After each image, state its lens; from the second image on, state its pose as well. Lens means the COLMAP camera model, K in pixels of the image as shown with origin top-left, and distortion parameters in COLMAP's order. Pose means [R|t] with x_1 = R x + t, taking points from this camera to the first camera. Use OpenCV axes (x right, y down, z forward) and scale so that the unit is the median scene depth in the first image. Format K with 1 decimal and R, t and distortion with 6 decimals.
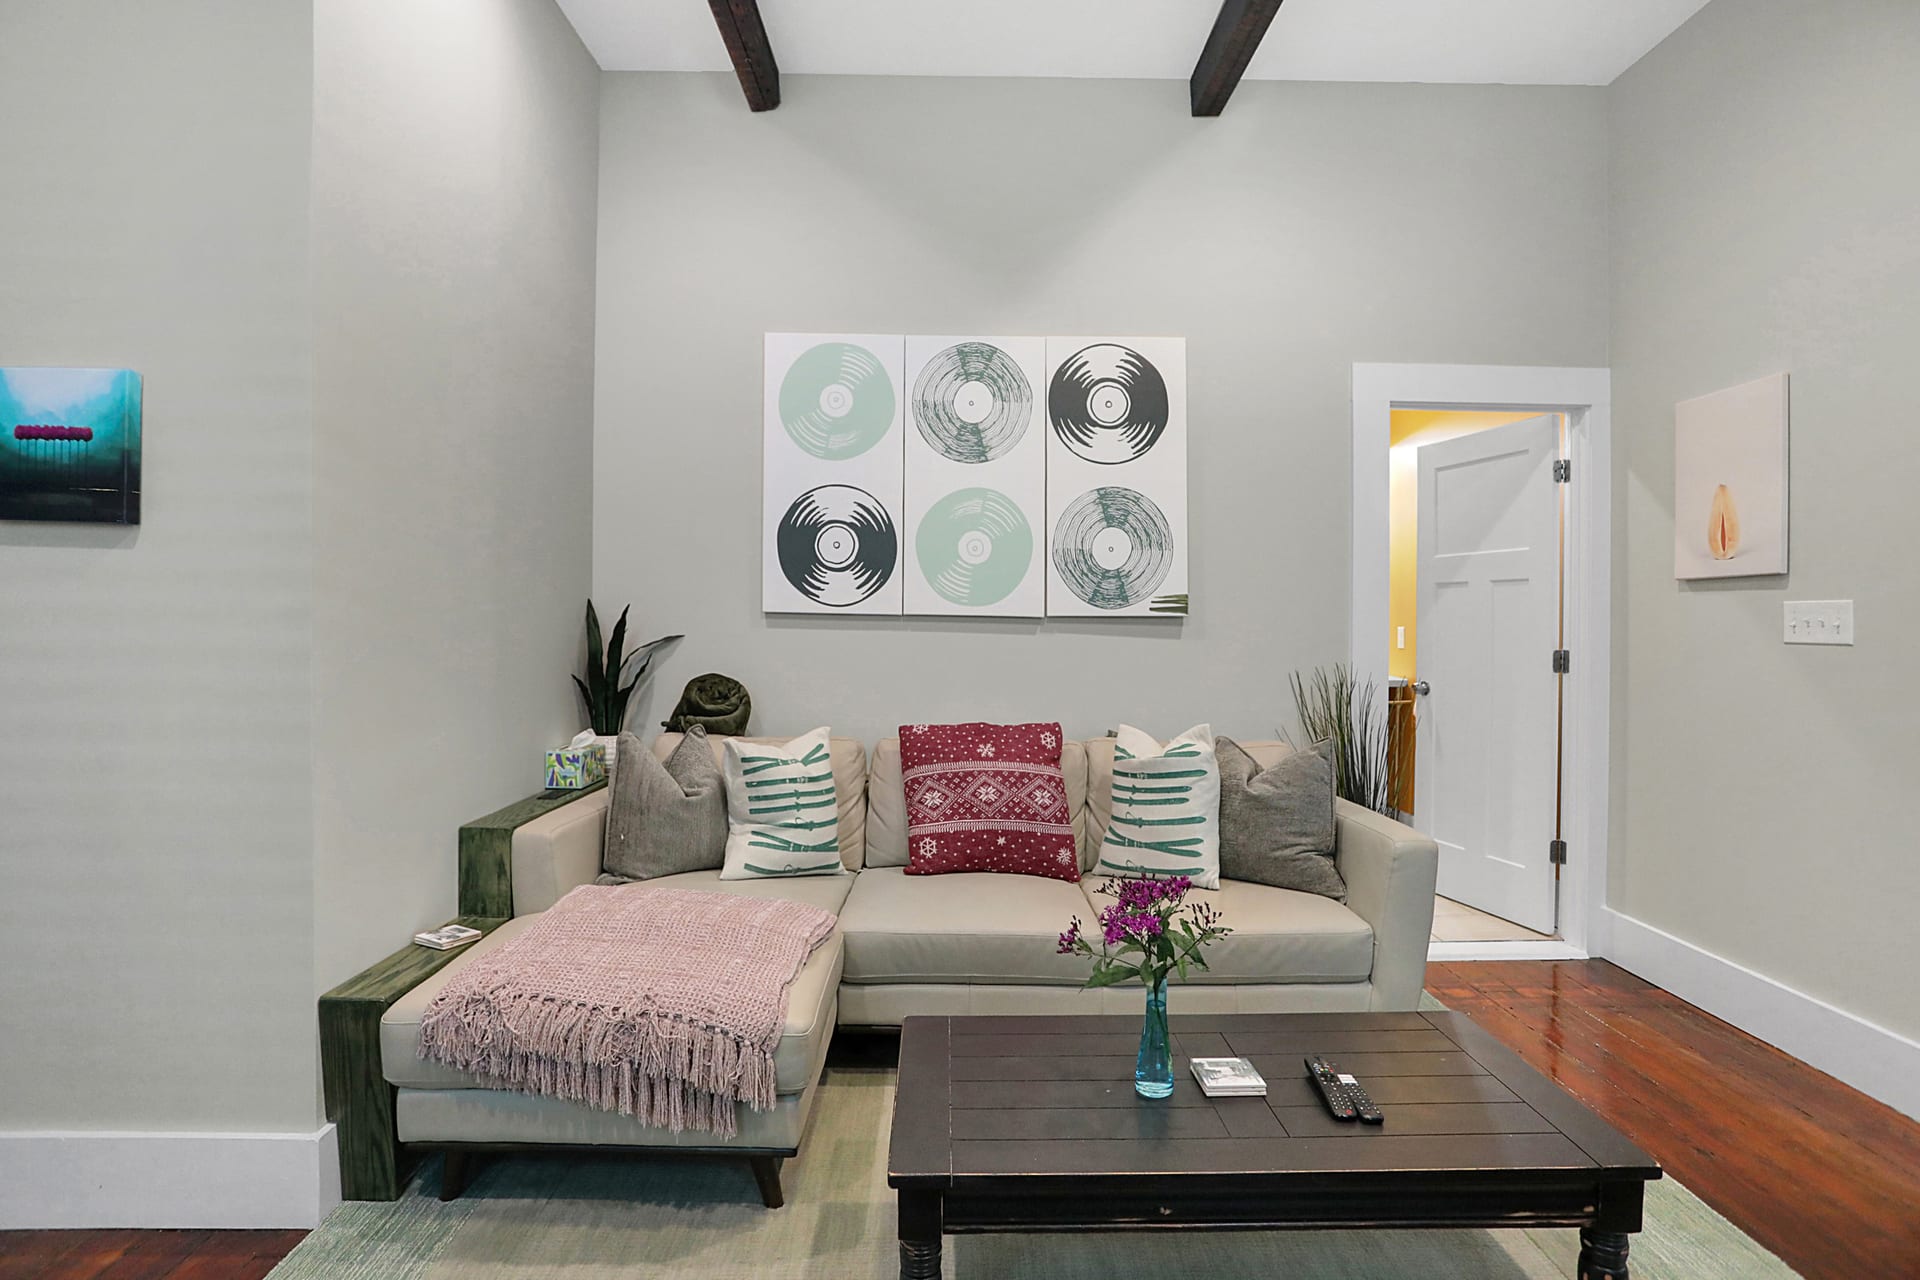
lens RADIAL K [[971.5, 0, 953.1], [0, 971.5, 613.5], [0, 0, 1]] dist [-0.081443, 0.044790]
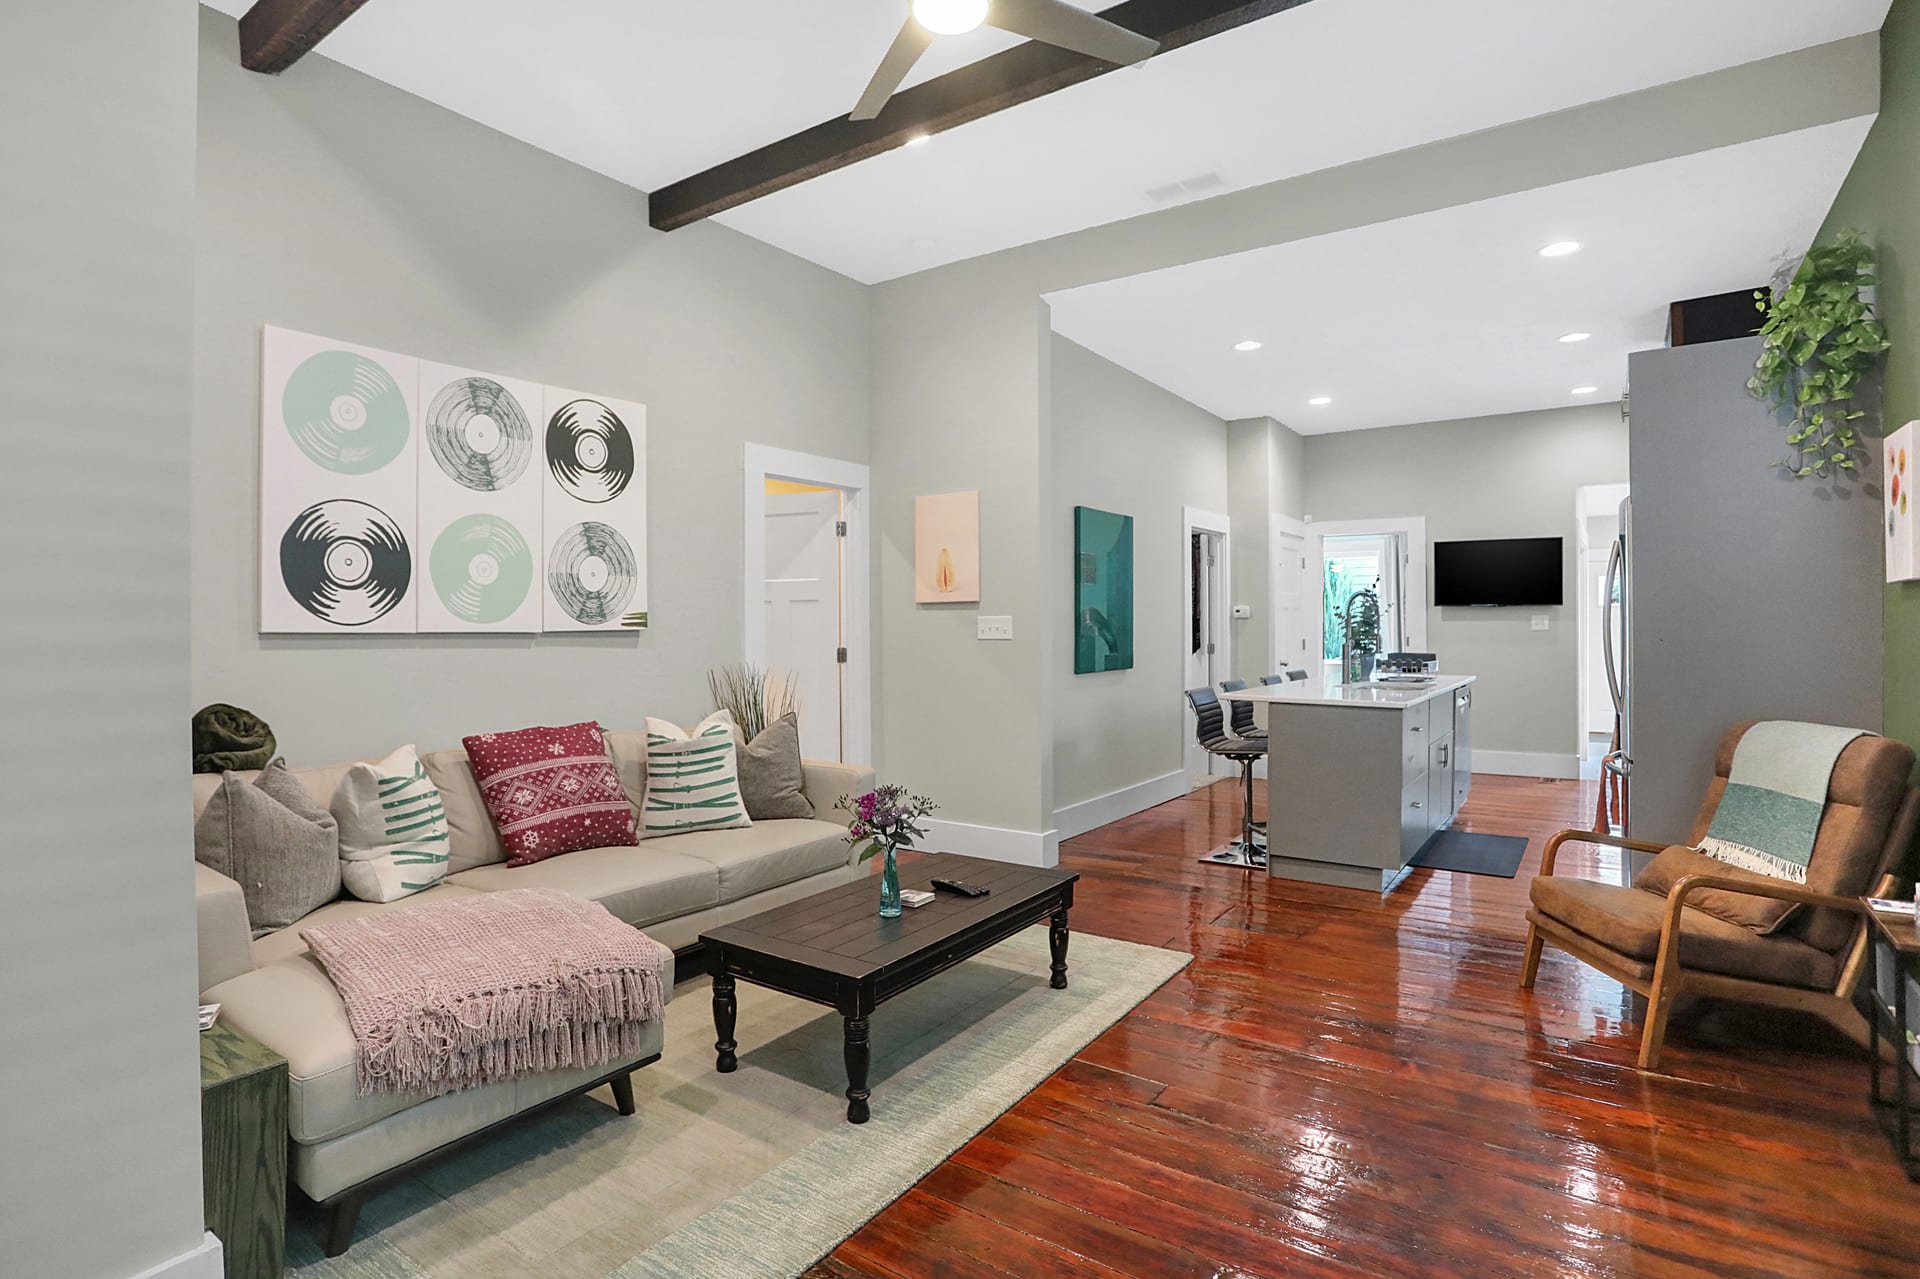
lens RADIAL K [[971.5, 0, 953.1], [0, 971.5, 613.0], [0, 0, 1]] dist [-0.081443, 0.044790]
pose [[0.575282, -0.002841, 0.817950, -0.547619], [0.006596, 0.999978, -0.001166, -0.014566], [-0.817929, 0.006066, 0.575288, -0.038166]]
